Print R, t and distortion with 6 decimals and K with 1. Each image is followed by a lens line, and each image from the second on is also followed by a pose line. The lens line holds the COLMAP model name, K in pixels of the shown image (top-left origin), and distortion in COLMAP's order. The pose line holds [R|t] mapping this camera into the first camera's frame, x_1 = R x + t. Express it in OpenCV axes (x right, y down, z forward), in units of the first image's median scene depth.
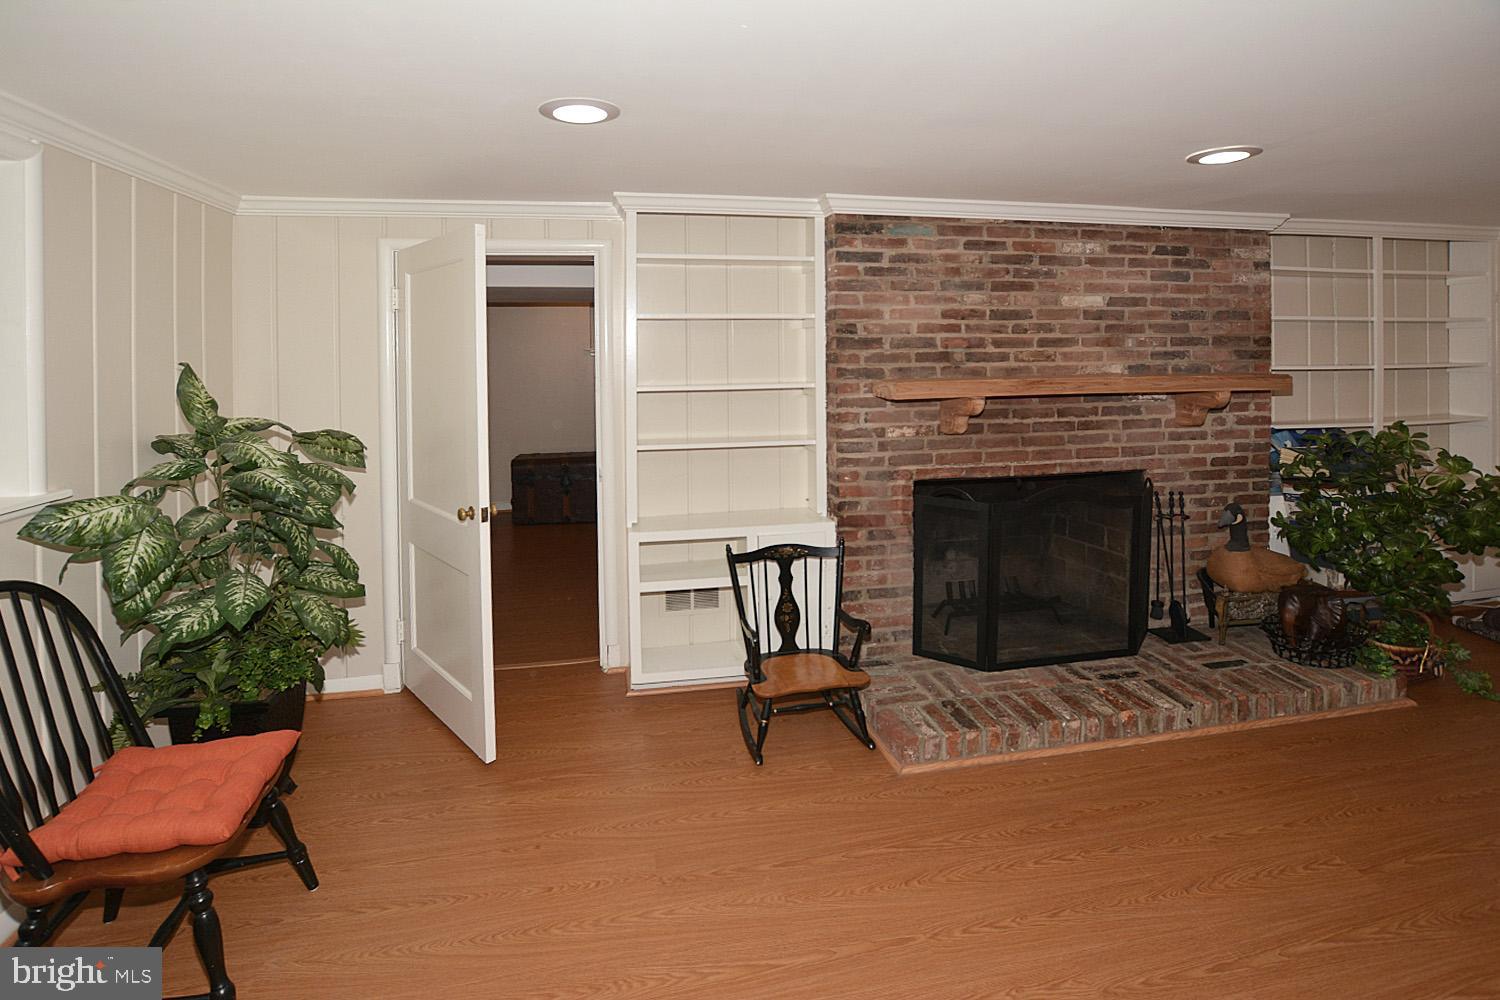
lens RADIAL K [[703.1, 0, 794.4], [0, 703.1, 475.3], [0, 0, 1]] dist [-0.016116, 0.000117]
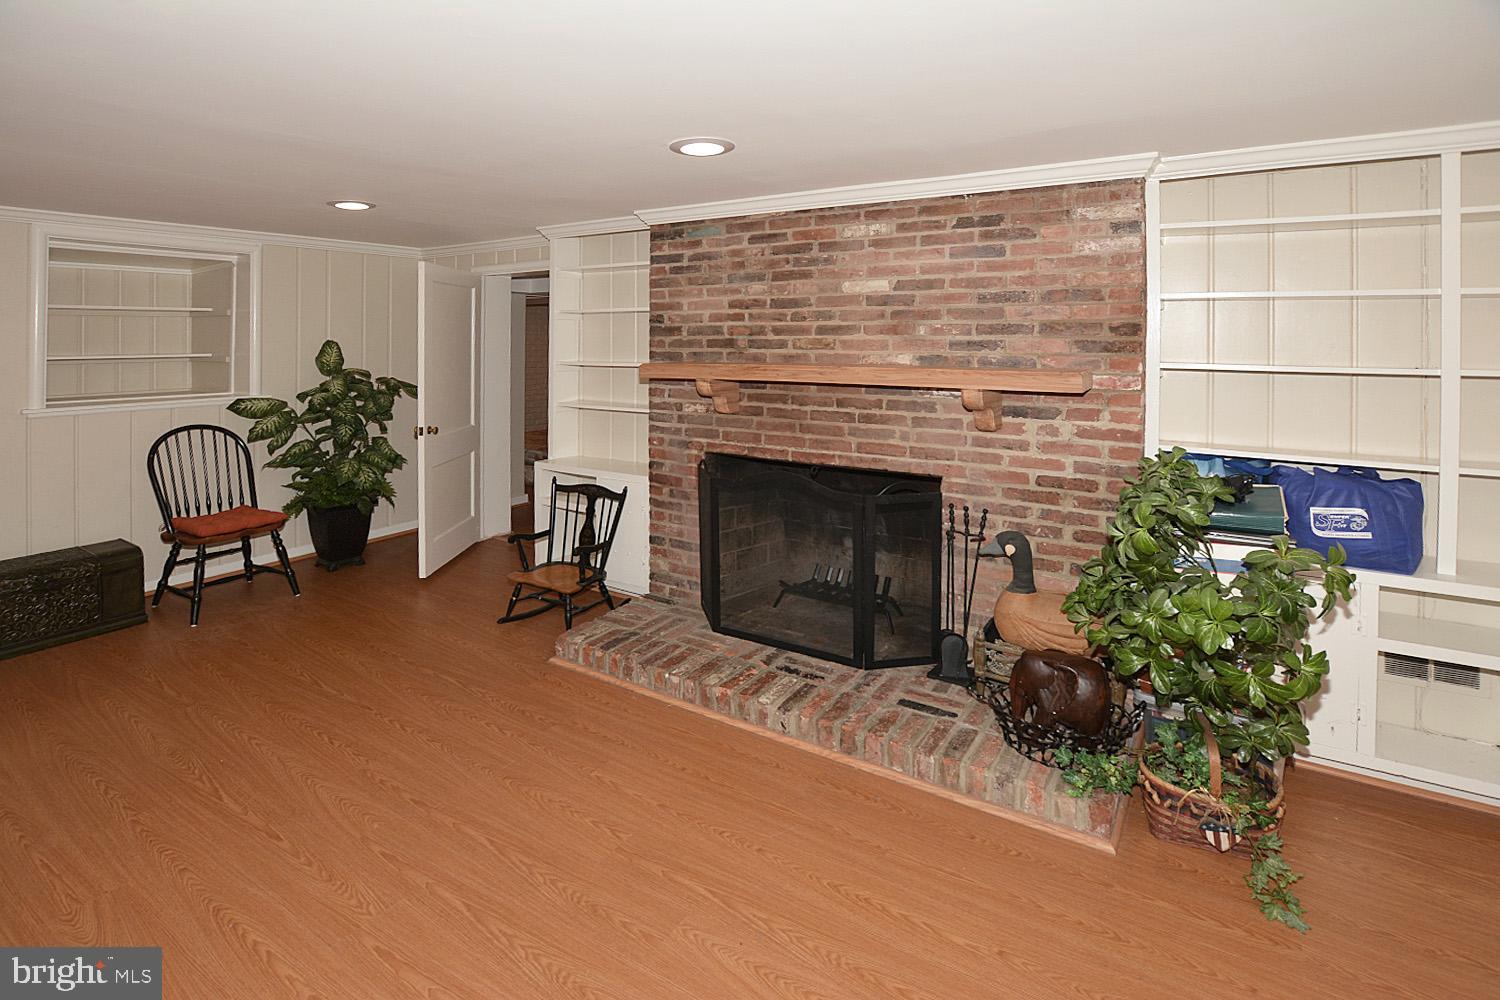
lens RADIAL K [[703.1, 0, 794.4], [0, 703.1, 475.3], [0, 0, 1]] dist [-0.016116, 0.000117]
pose [[0.741020, 0.135559, -0.657657, 0.999232], [-0.130075, 0.989837, 0.057466, -0.038031], [0.658763, 0.042961, 0.751123, 0.235029]]
